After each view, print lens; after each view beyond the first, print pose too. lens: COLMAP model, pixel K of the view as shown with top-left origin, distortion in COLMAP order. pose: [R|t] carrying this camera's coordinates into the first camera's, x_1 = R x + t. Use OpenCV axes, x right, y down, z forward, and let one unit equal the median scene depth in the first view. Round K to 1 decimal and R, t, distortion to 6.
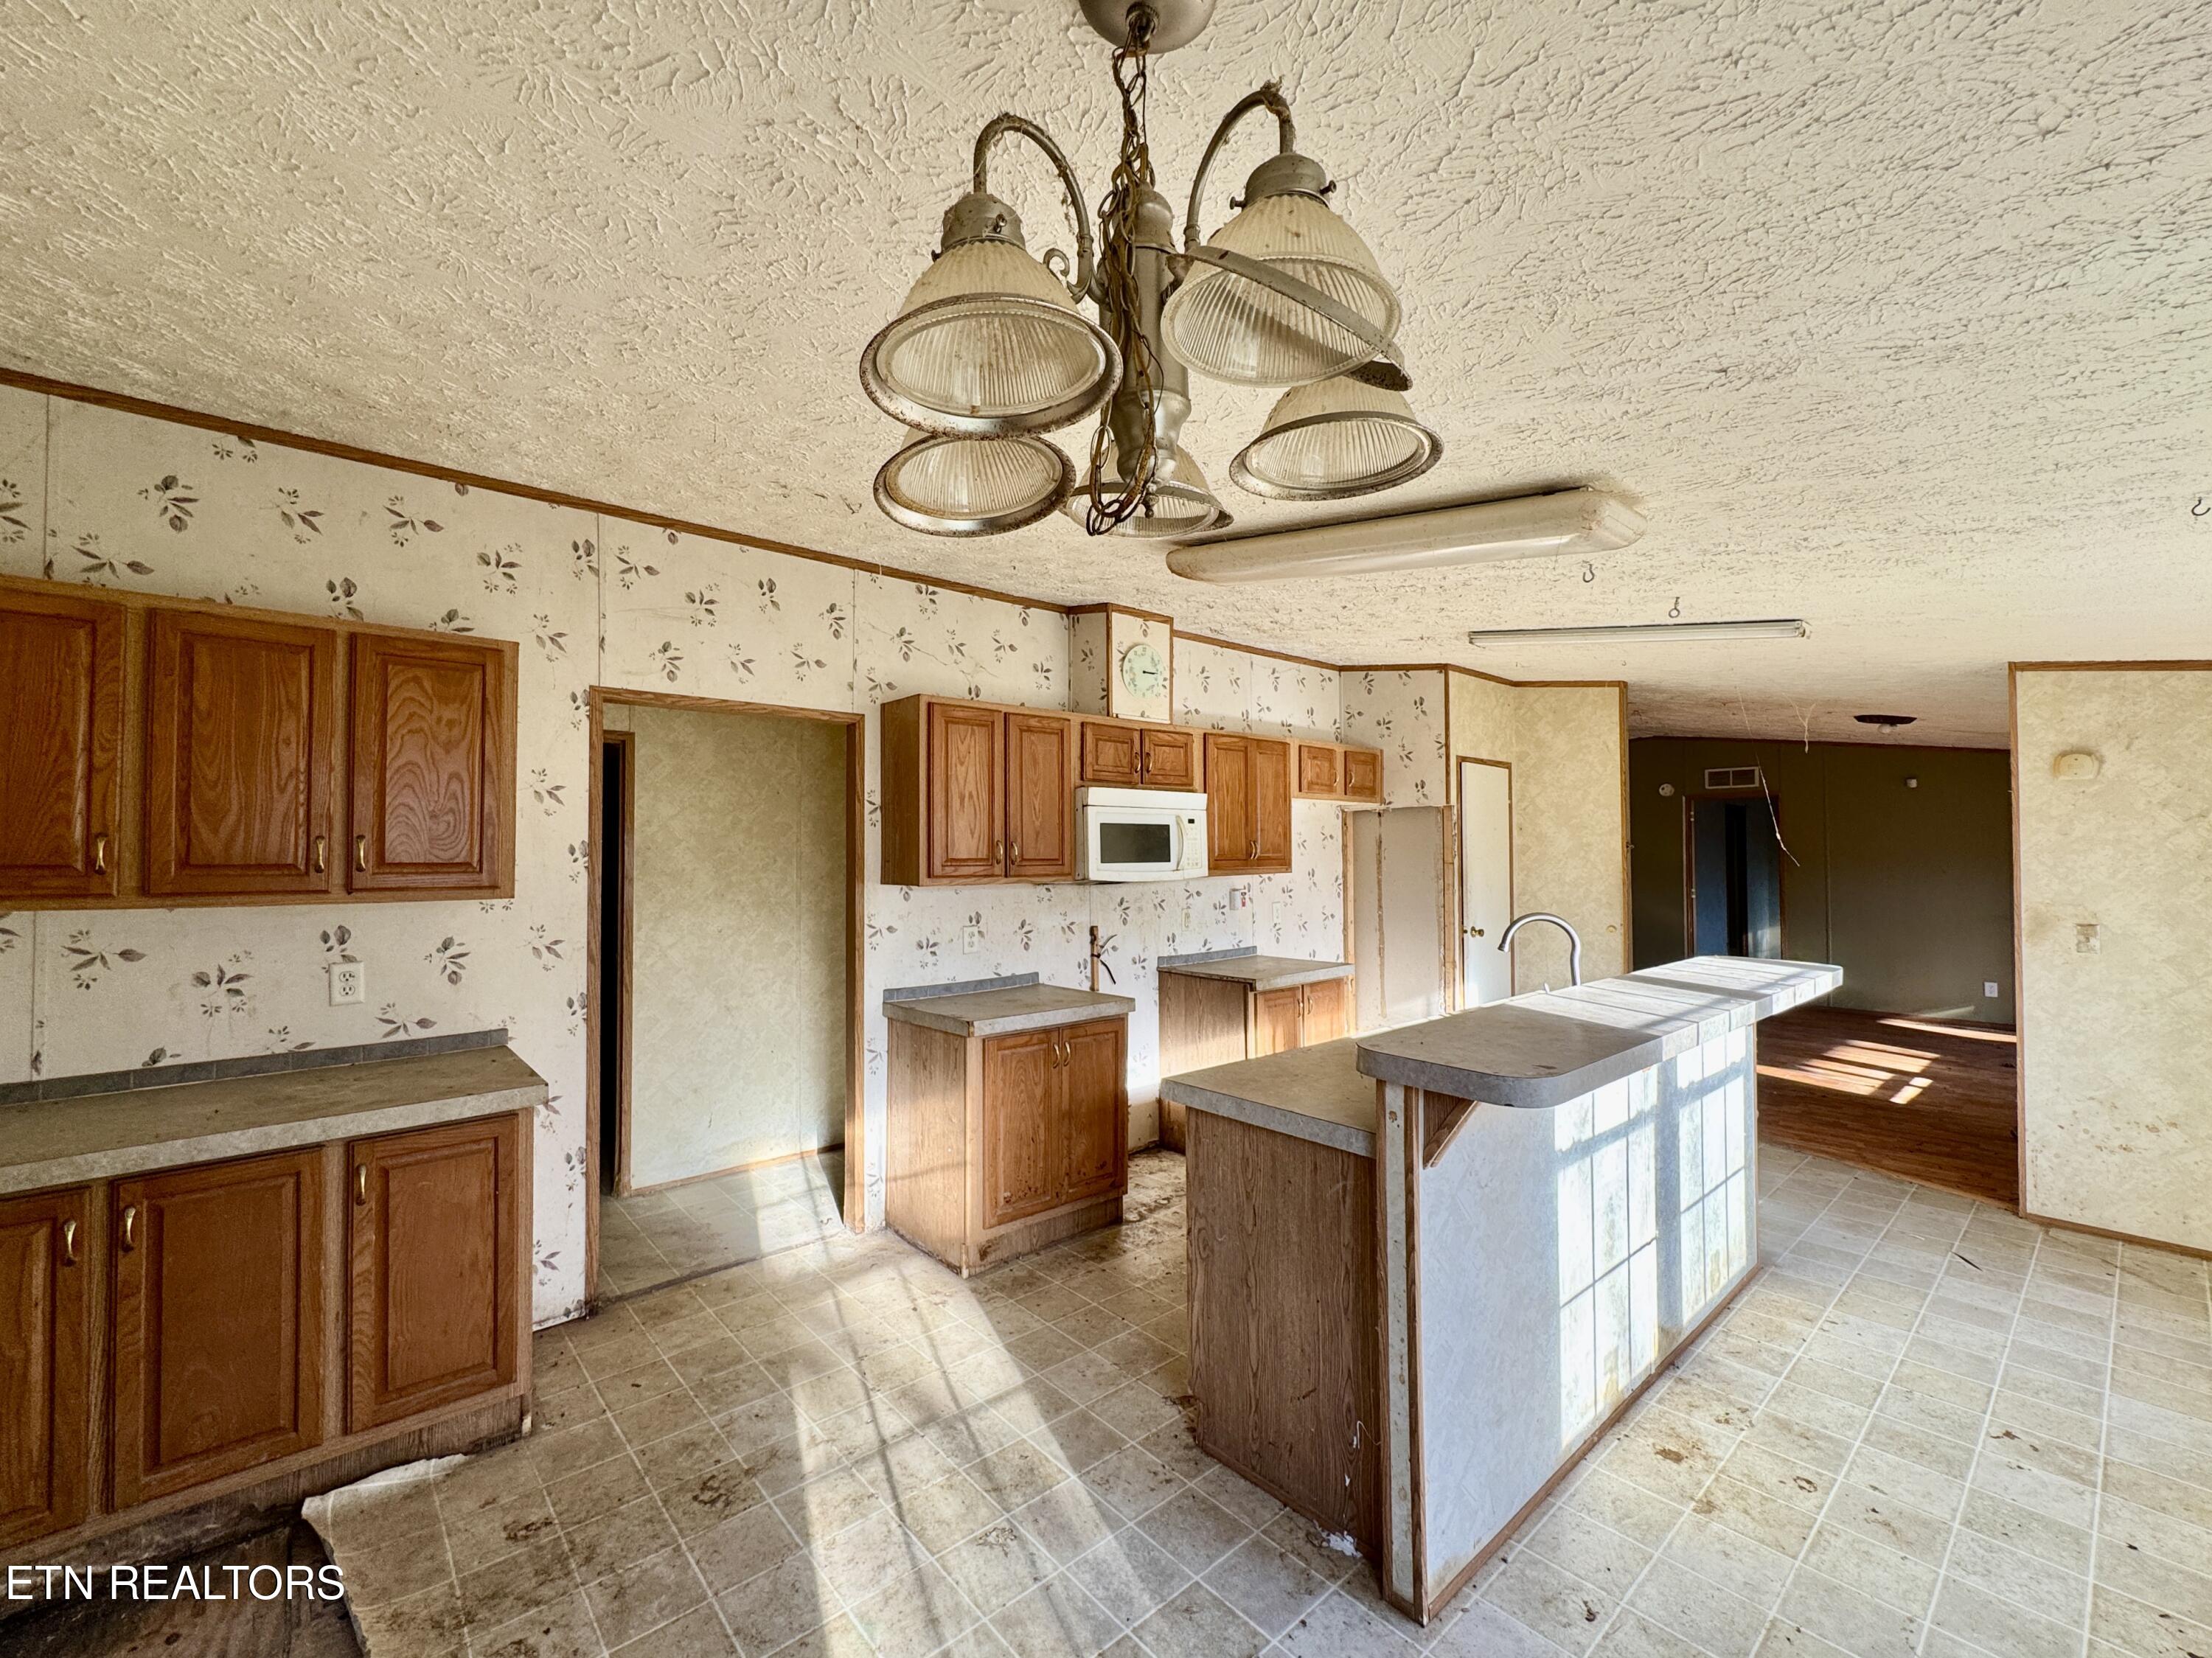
lens RADIAL K [[912.7, 0, 1105.5], [0, 912.7, 833.0], [0, 0, 1]] dist [-0.000629, -0.000070]
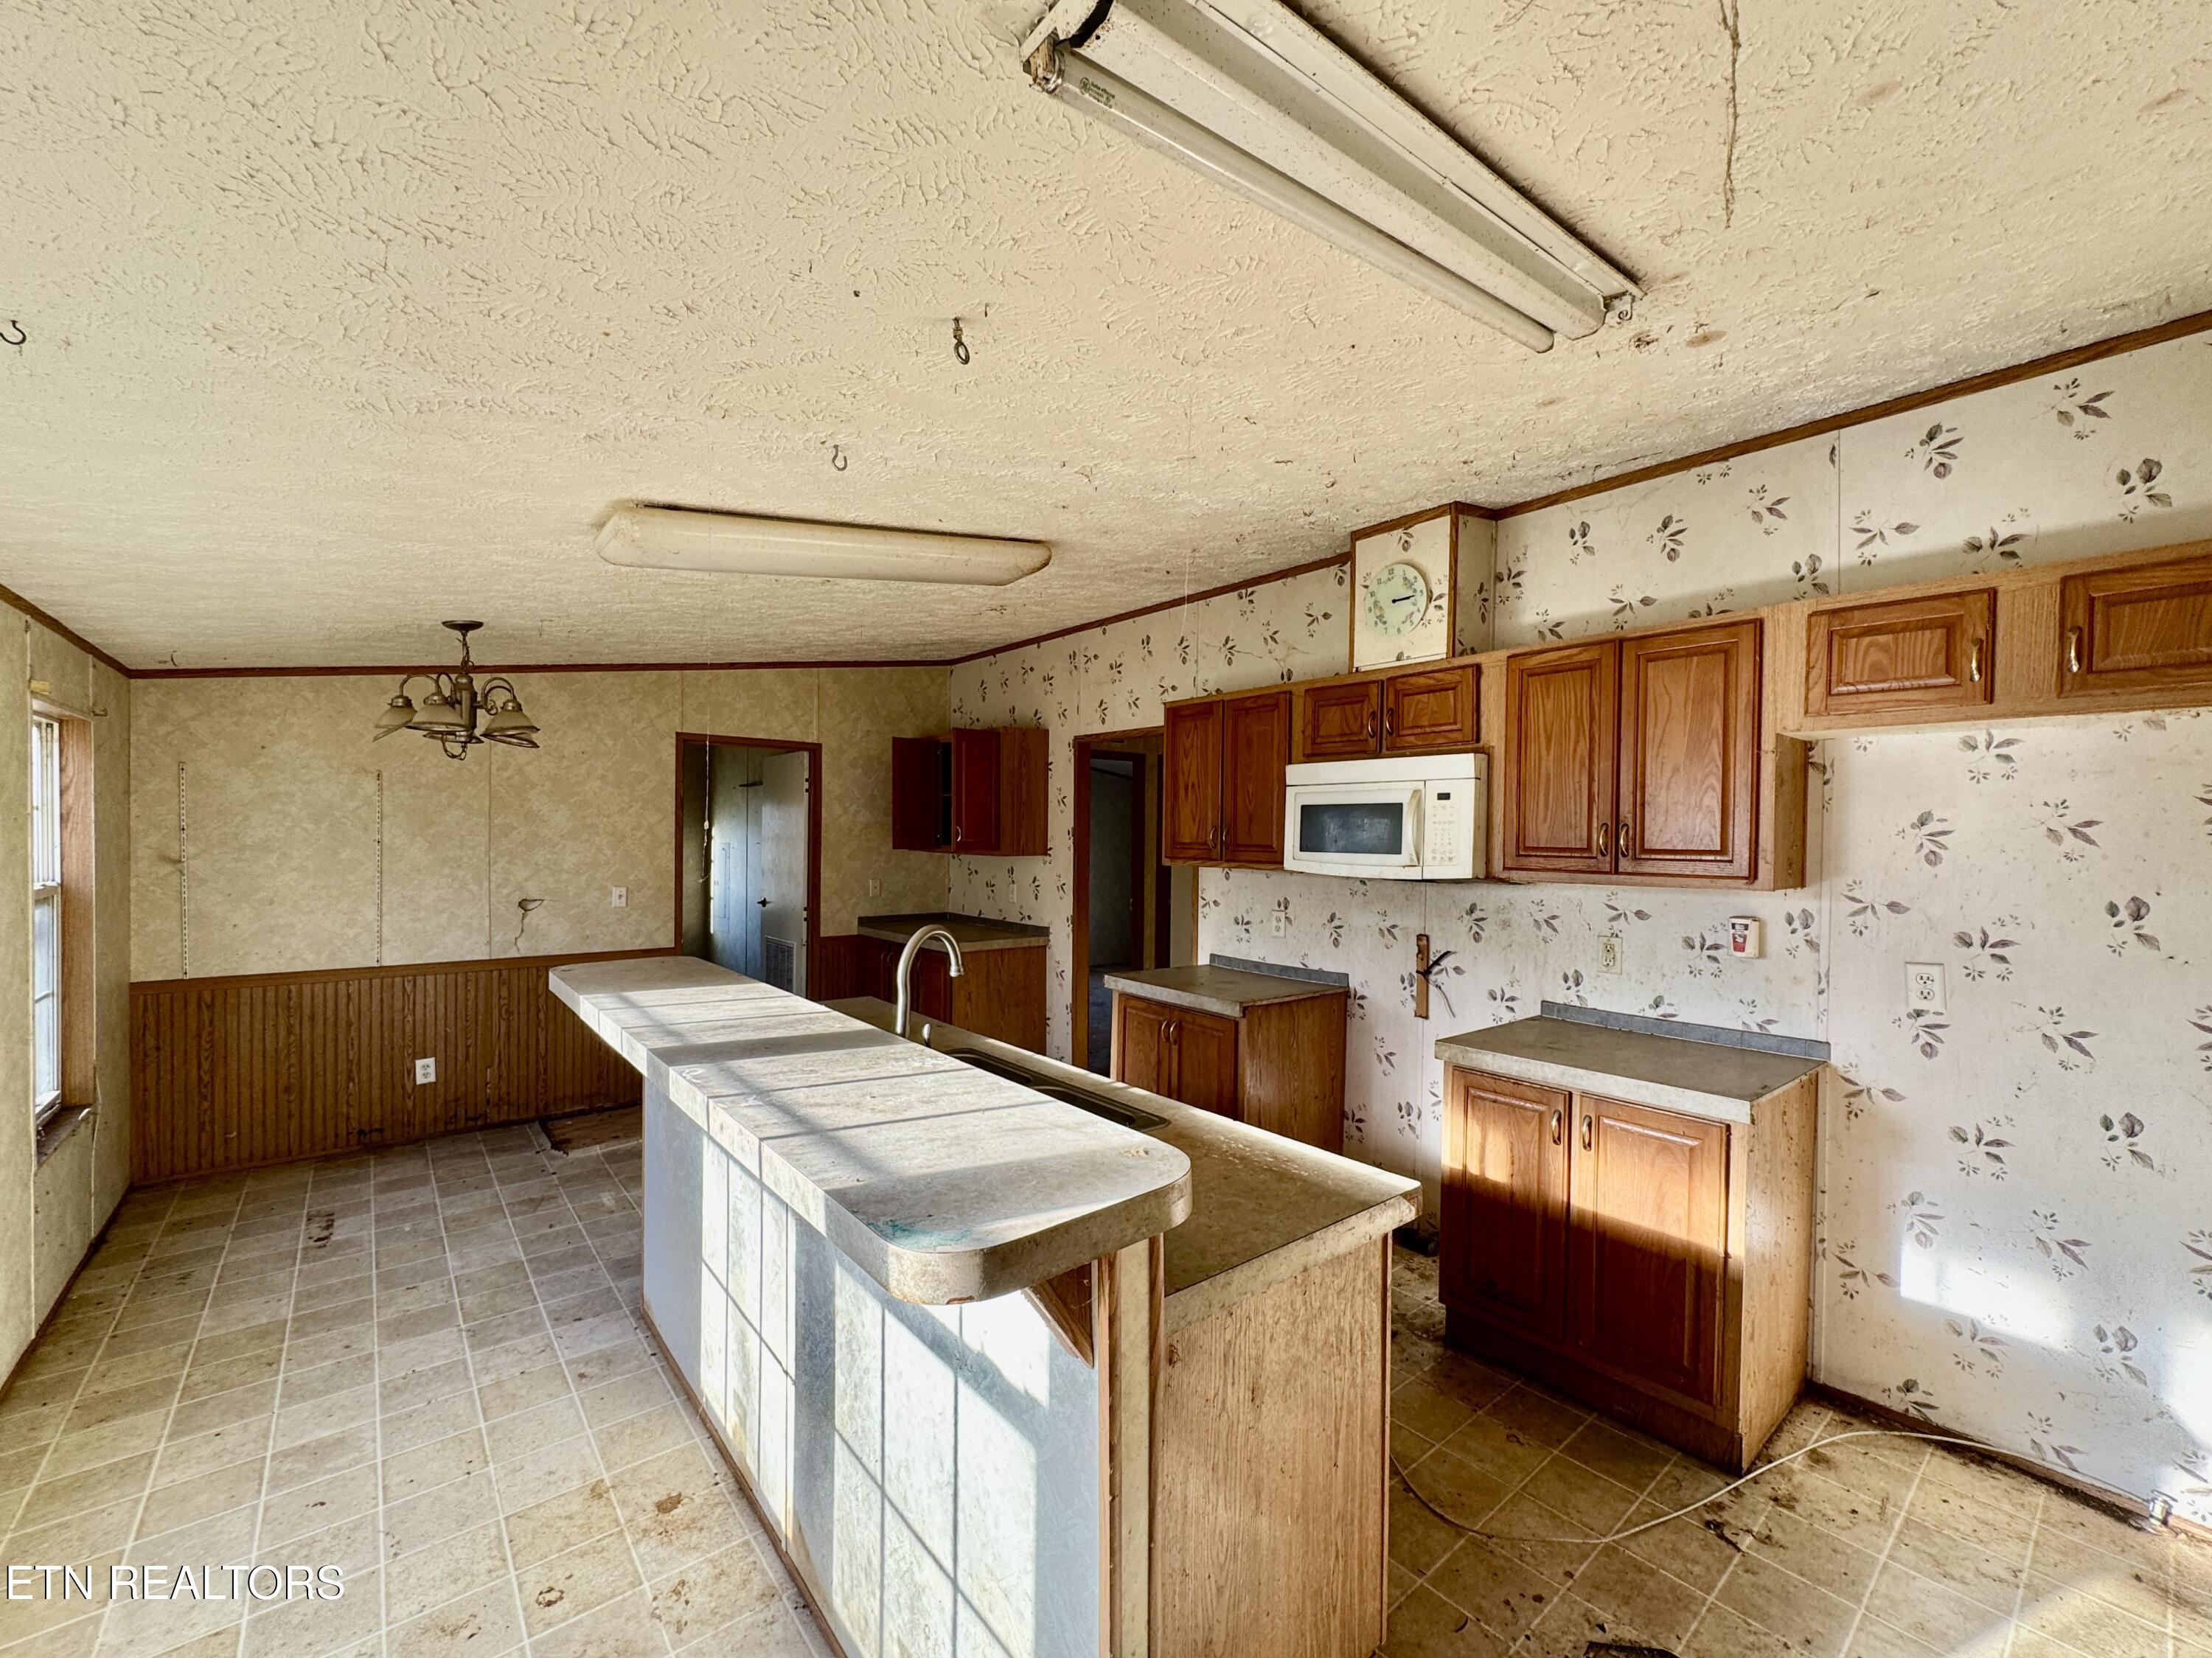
lens RADIAL K [[893.1, 0, 1105.0], [0, 893.1, 848.2], [0, 0, 1]] dist [-0.001750, 0.000260]
pose [[-0.020588, 0.021862, -0.999549, 0.879246], [0.011064, 0.999705, 0.021637, 0.009804], [0.999727, -0.010613, -0.020823, 0.864824]]
